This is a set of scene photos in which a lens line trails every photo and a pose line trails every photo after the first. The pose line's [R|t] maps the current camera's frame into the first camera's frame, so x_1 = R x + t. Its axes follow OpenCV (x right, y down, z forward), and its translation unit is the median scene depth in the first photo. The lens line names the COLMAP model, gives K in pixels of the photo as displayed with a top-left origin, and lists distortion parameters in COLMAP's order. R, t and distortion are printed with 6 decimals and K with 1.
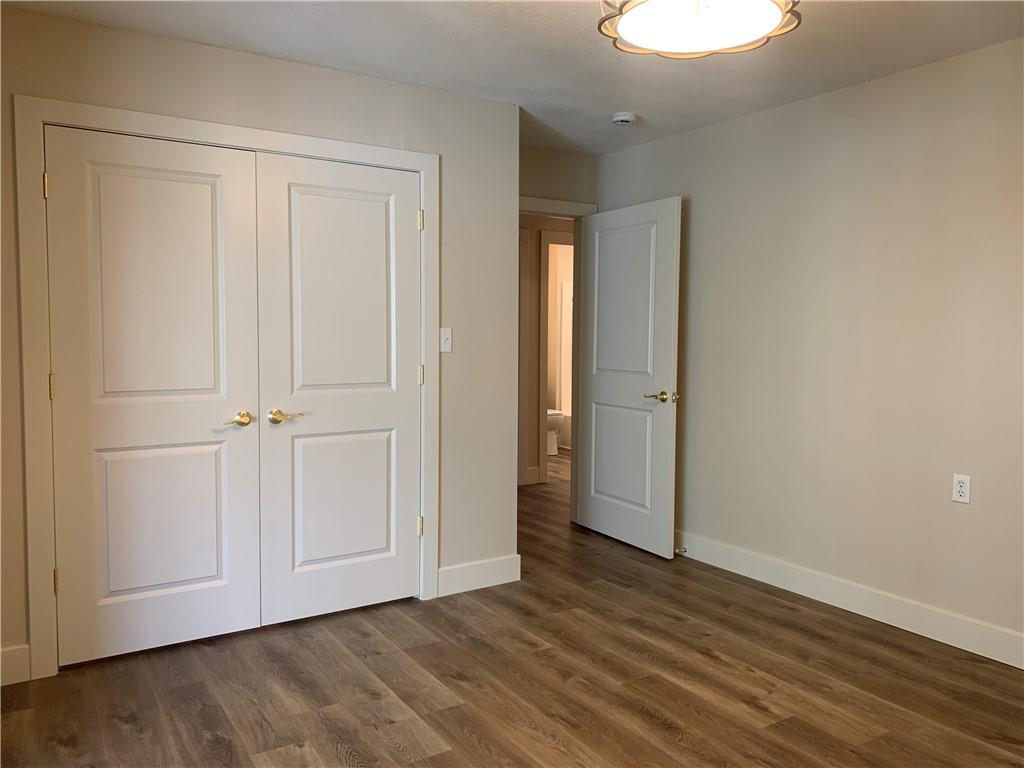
lens RADIAL K [[781.0, 0, 505.8], [0, 781.0, 377.2], [0, 0, 1]] dist [0.054309, -0.079523]
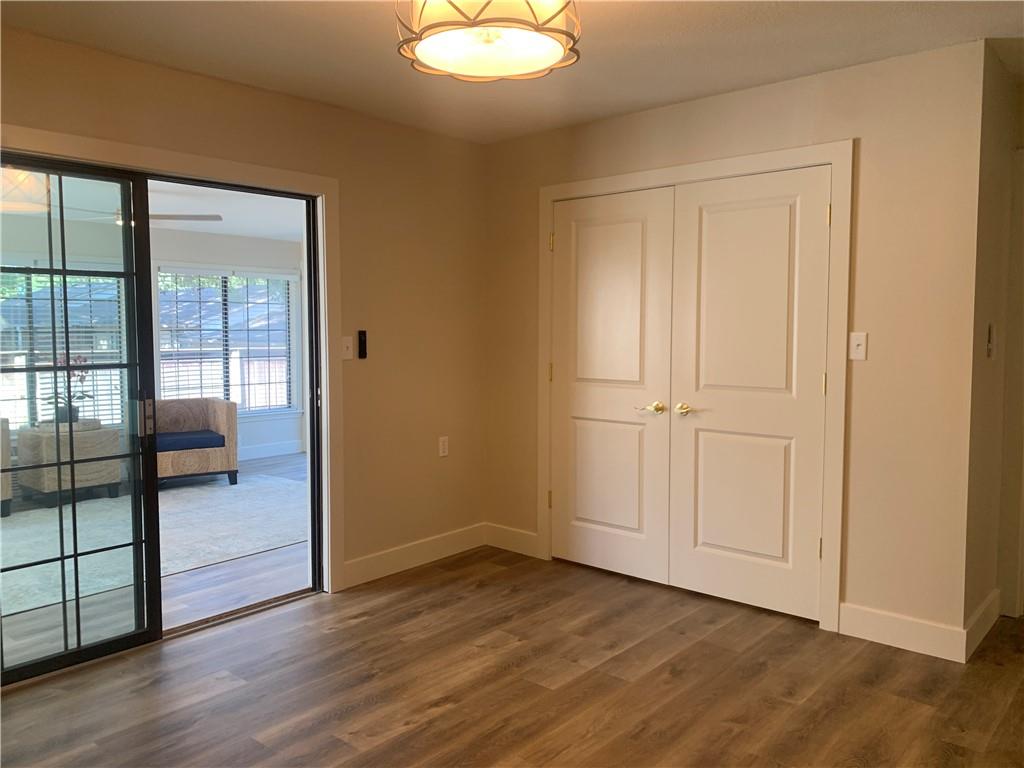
lens RADIAL K [[781.0, 0, 505.8], [0, 781.0, 377.2], [0, 0, 1]] dist [0.054309, -0.079523]
pose [[0.286176, 0.055768, -0.956553, 0.768164], [-0.055602, 0.997589, 0.041526, -0.032678], [0.956562, 0.041302, 0.288587, 0.427972]]
